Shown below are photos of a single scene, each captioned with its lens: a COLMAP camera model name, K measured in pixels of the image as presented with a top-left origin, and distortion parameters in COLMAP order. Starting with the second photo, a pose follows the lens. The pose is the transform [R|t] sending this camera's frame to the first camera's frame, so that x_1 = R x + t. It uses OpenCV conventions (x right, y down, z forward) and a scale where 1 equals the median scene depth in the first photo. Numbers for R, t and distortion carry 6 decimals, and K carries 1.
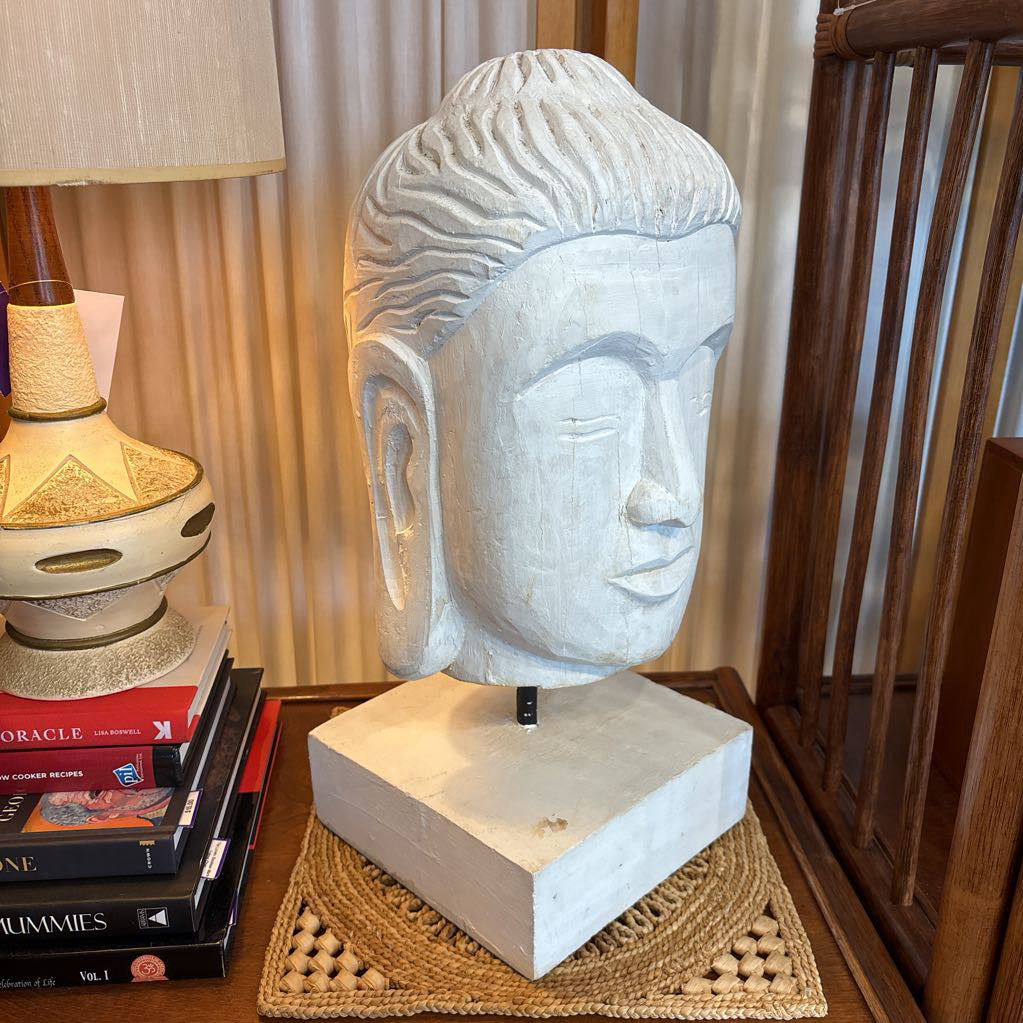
lens RADIAL K [[1030.8, 0, 510.5], [0, 1030.8, 506.4], [0, 0, 1]] dist [0.006544, 0.031280]
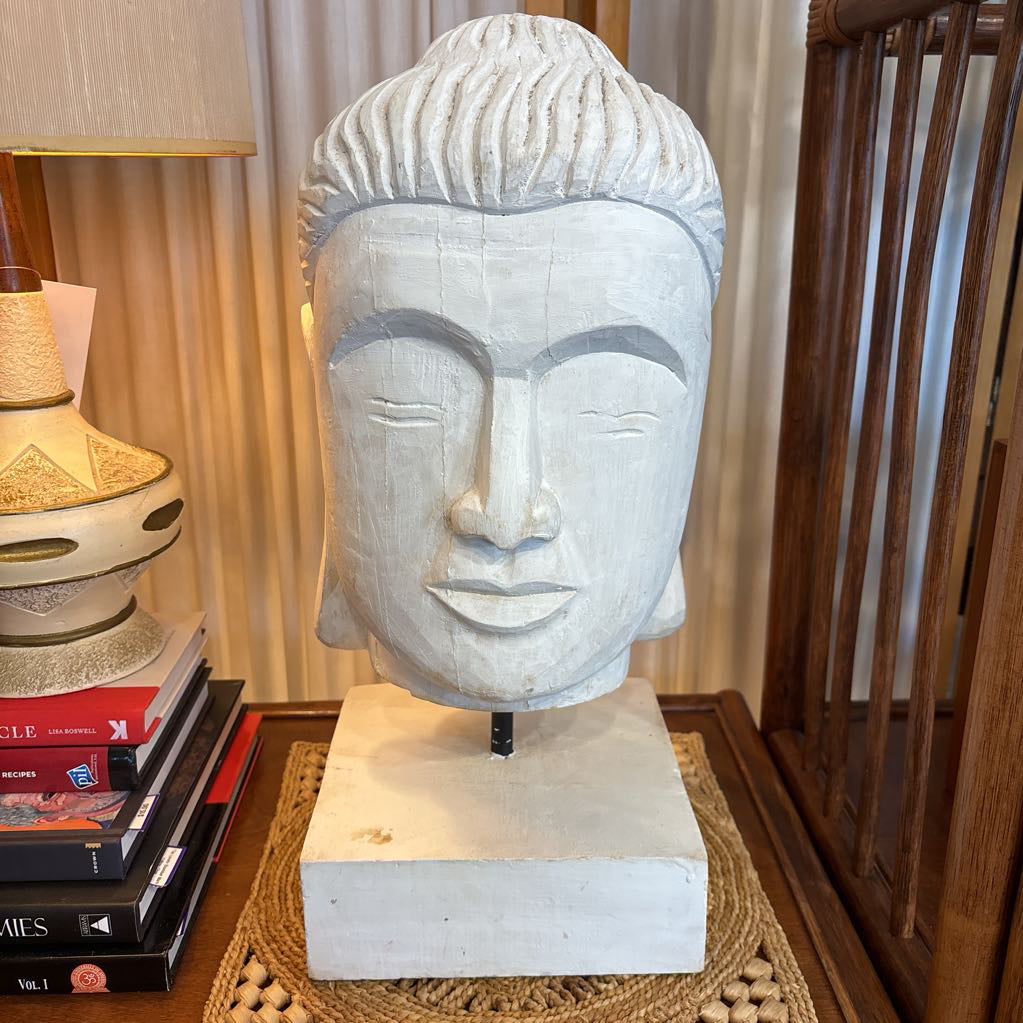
lens RADIAL K [[1031.7, 0, 509.3], [0, 1031.7, 509.9], [0, 0, 1]] dist [0.011545, 0.020323]
pose [[0.998688, 0.006736, -0.050756, 0.074005], [-0.009198, 0.998784, -0.048429, 0.053526], [0.050368, 0.048832, 0.997536, 0.043173]]
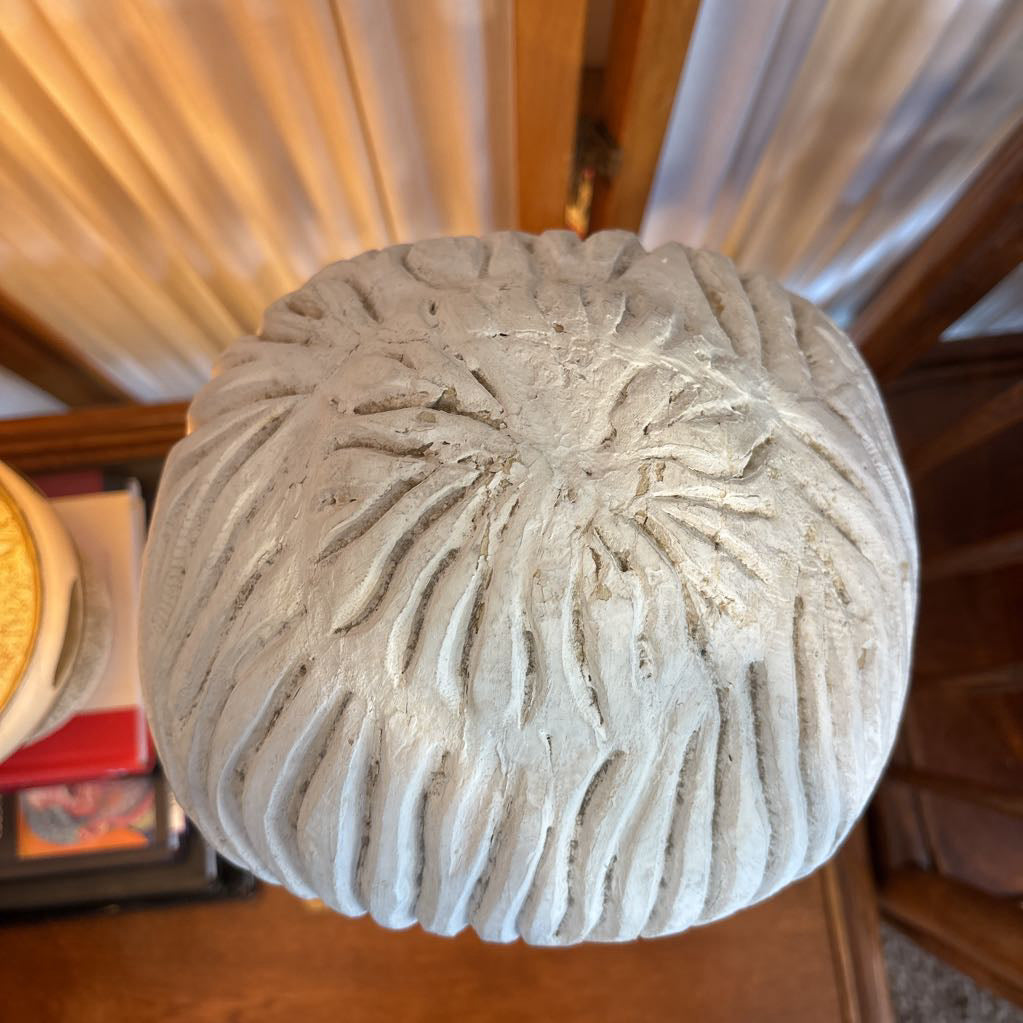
lens RADIAL K [[1031.7, 0, 509.3], [0, 1031.7, 509.9], [0, 0, 1]] dist [0.011545, 0.020323]
pose [[0.999448, 0.015442, -0.029427, 0.037108], [0.016579, 0.535751, 0.844213, -0.643040], [0.028802, -0.844235, 0.535200, 0.648735]]
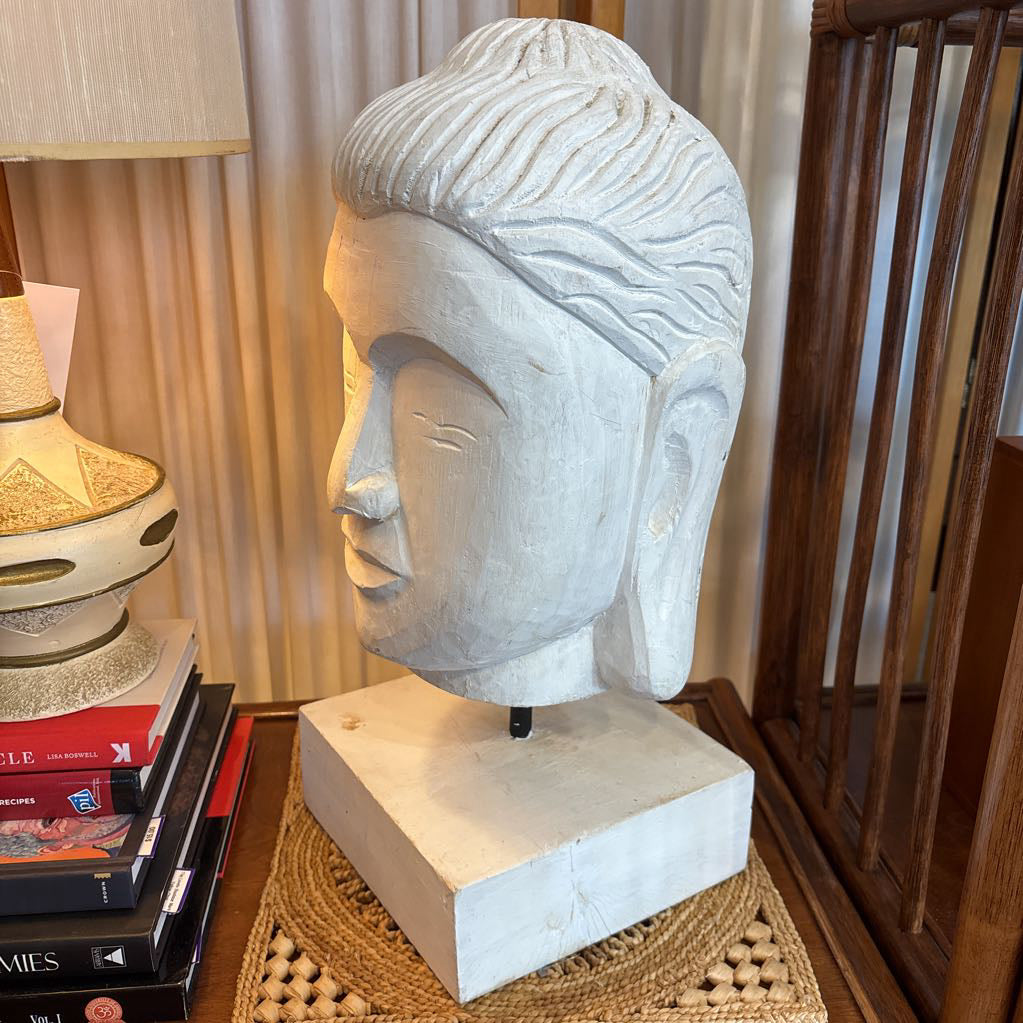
lens RADIAL K [[1031.7, 0, 509.3], [0, 1031.7, 509.9], [0, 0, 1]] dist [0.011545, 0.020323]
pose [[0.999937, -0.005389, 0.009877, 0.005734], [0.005422, 0.999980, -0.003345, 0.001990], [-0.009859, 0.003398, 0.999946, 0.059412]]
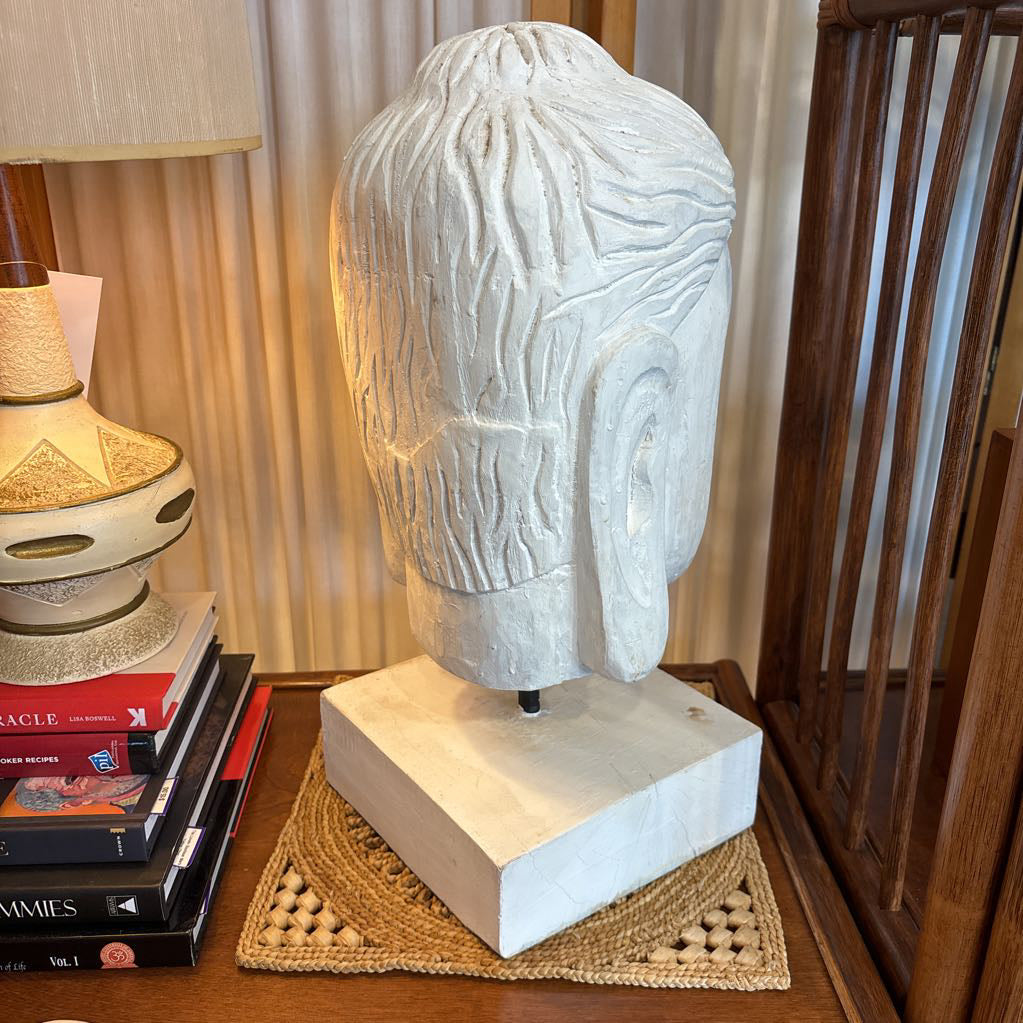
lens RADIAL K [[1031.6, 0, 510.9], [0, 1031.6, 512.5], [0, 0, 1]] dist [0.009532, 0.024803]
pose [[0.999191, 0.010611, -0.038781, 0.057360], [-0.009694, 0.999671, 0.023756, -0.007240], [0.039021, -0.023361, 0.998965, 0.024693]]
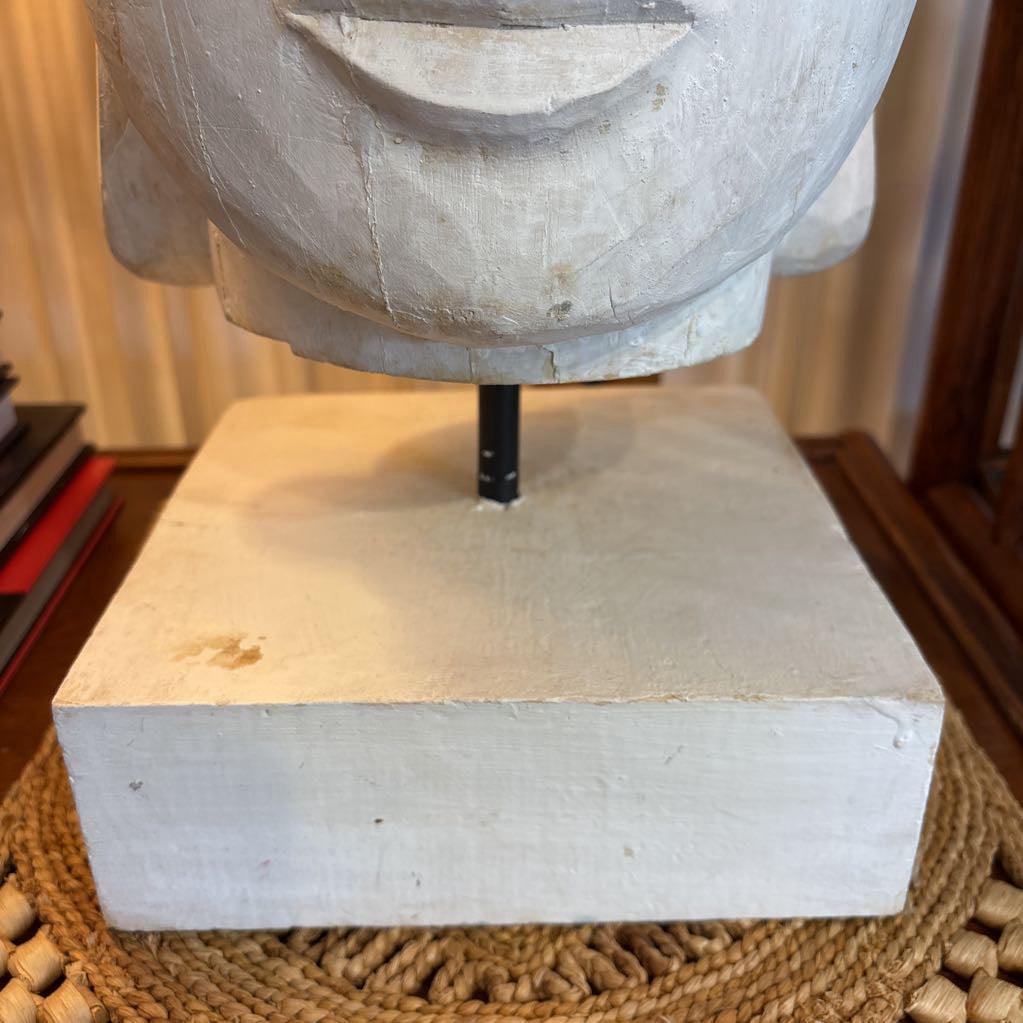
lens RADIAL K [[1052.8, 0, 508.8], [0, 1052.8, 512.8], [0, 0, 1]] dist [-0.016974, -0.012294]
pose [[0.998433, 0.015970, -0.053628, 0.052337], [-0.008510, 0.990594, 0.136567, 0.172047], [0.055304, -0.135896, 0.989178, 0.515304]]
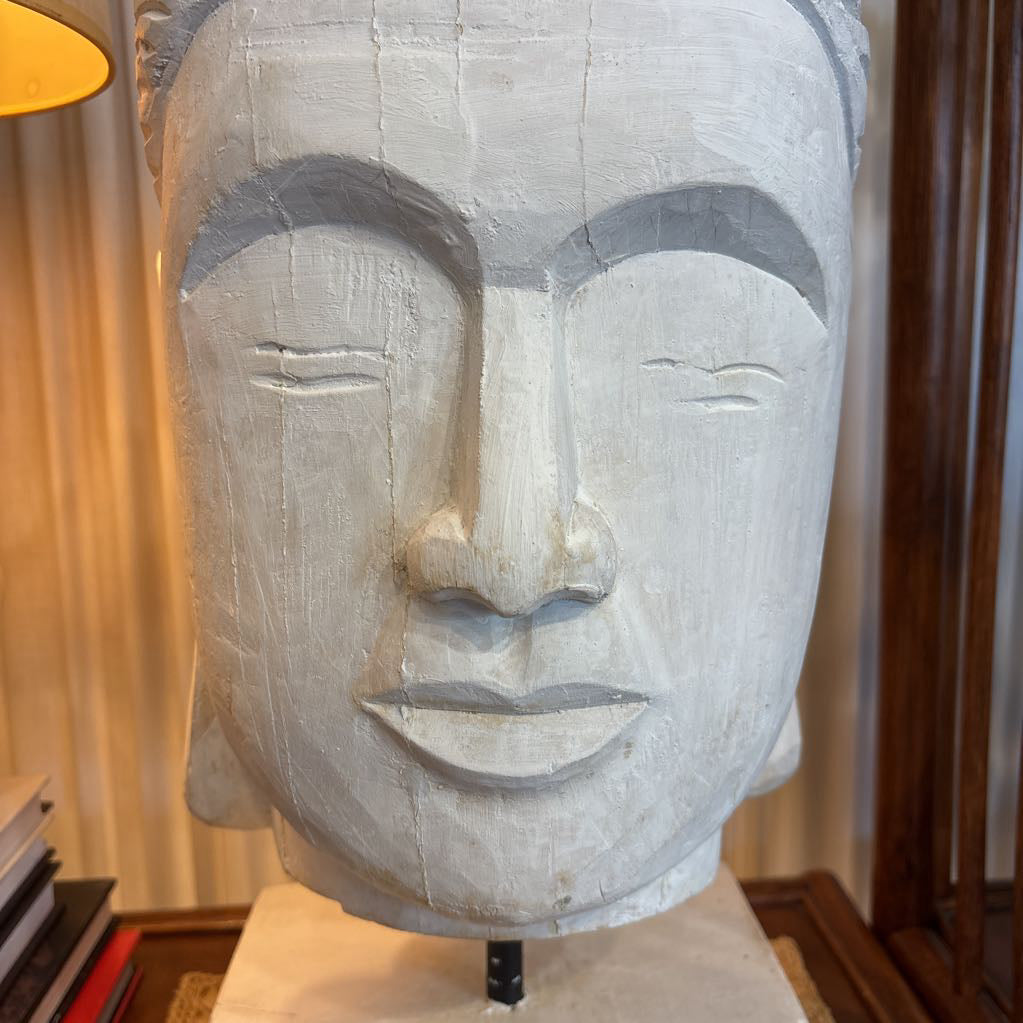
lens RADIAL K [[1041.4, 0, 514.5], [0, 1041.4, 514.0], [0, 0, 1]] dist [0.003218, -0.036396]
pose [[0.999469, -0.024034, -0.022011, 0.043469], [0.019172, 0.979759, -0.199259, 0.084601], [0.026355, 0.198731, 0.979700, 0.404396]]
